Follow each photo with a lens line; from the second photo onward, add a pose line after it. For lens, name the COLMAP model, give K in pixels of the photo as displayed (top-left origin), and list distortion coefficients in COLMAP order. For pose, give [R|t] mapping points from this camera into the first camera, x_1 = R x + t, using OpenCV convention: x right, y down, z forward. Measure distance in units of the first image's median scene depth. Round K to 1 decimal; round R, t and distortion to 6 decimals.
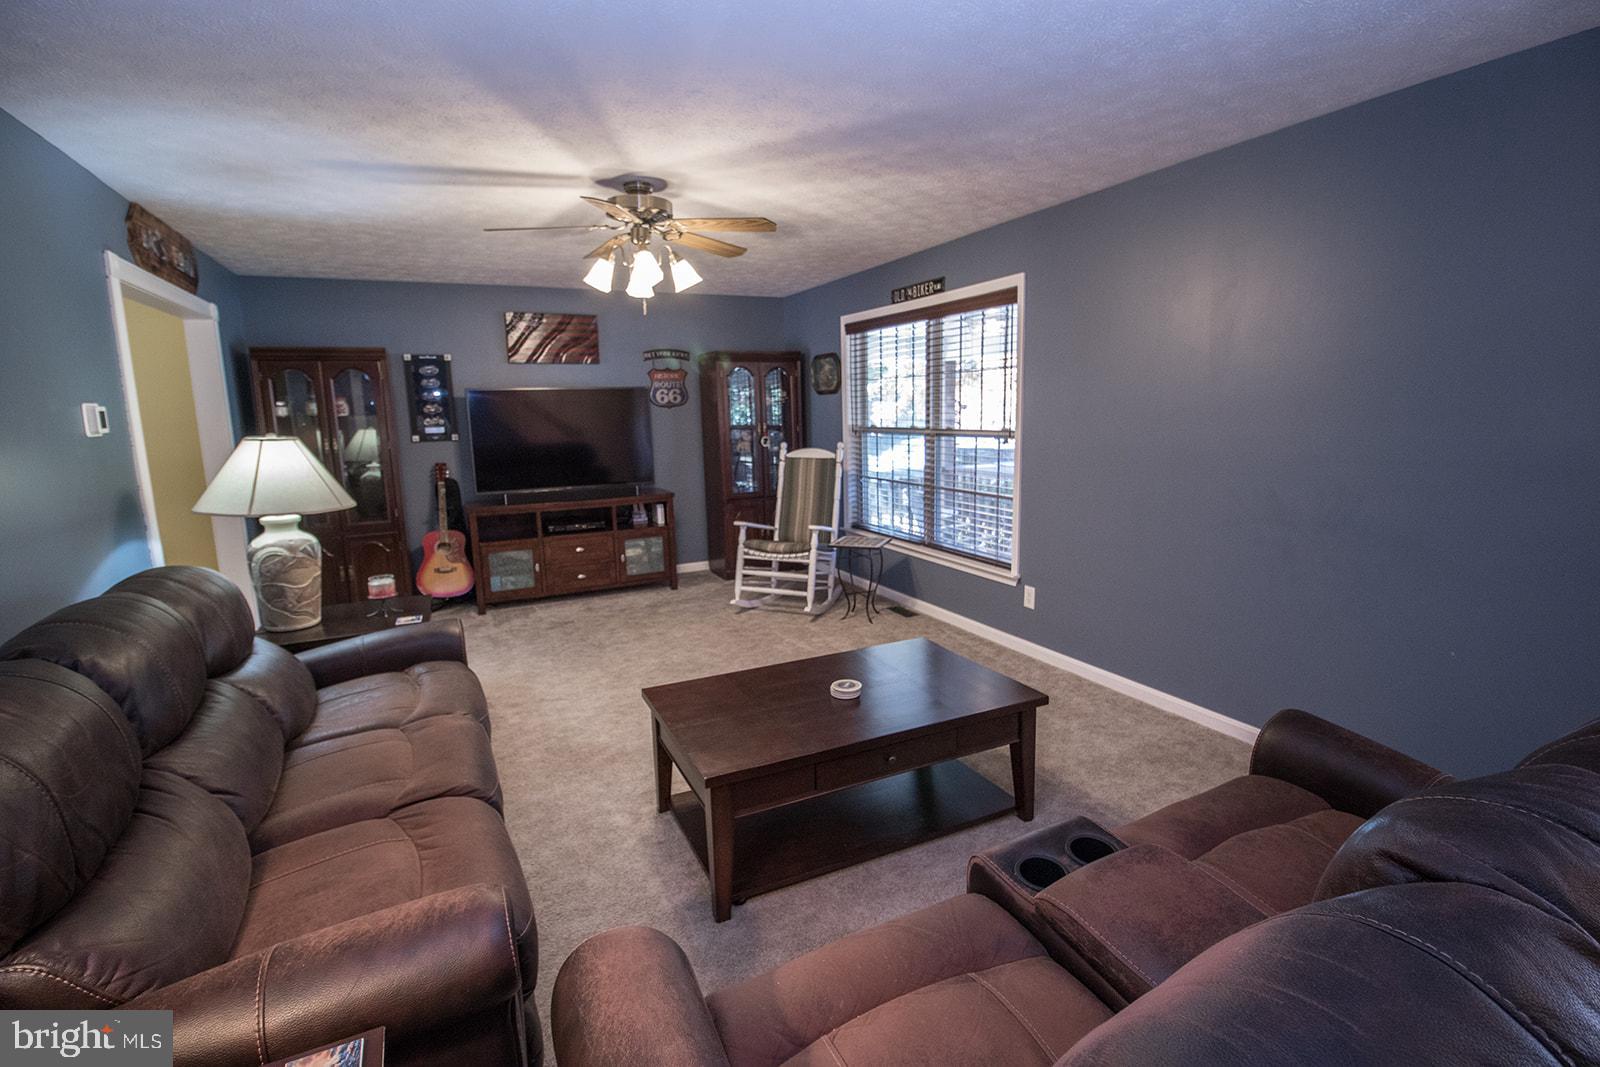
lens RADIAL K [[735.3, 0, 795.8], [0, 735.3, 529.2], [0, 0, 1]] dist [0.004258, -0.012044]
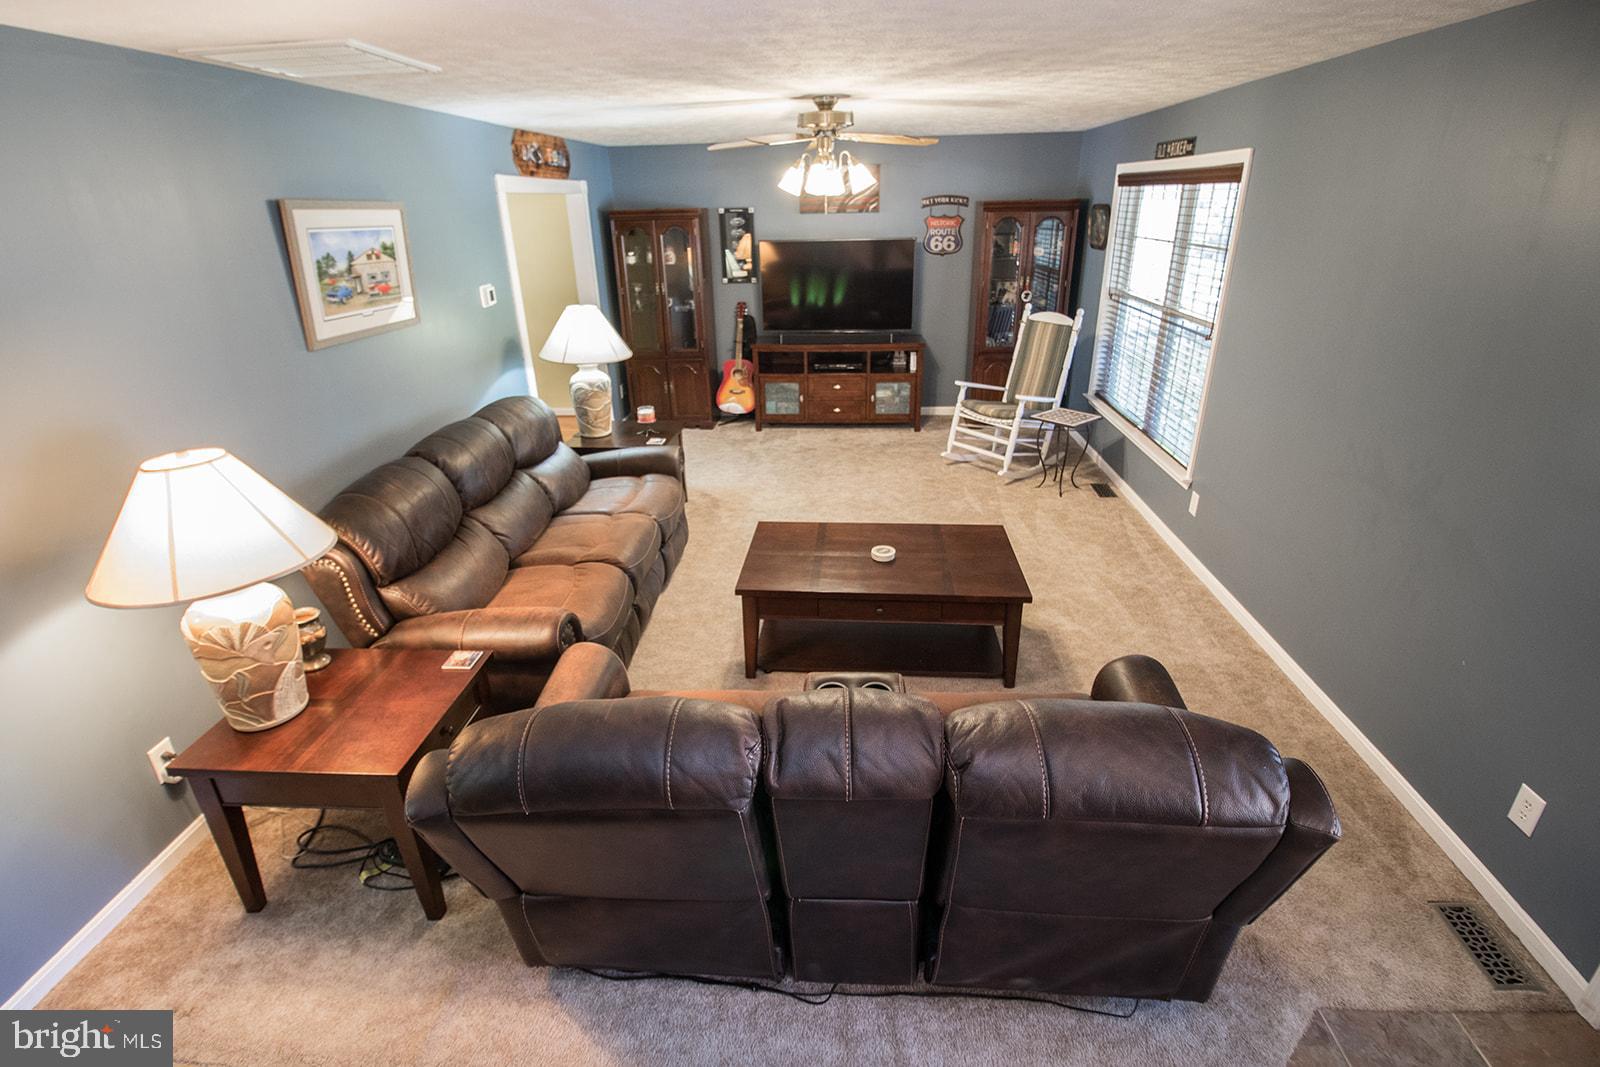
lens RADIAL K [[754.8, 0, 800.0], [0, 754.8, 533.5], [0, 0, 1]] dist [-0.000914, -0.000230]
pose [[0.864514, 0.210358, -0.456471, 0.277573], [-0.082403, 0.955235, 0.284142, -0.094520], [0.495808, -0.208030, 0.843148, -0.099303]]
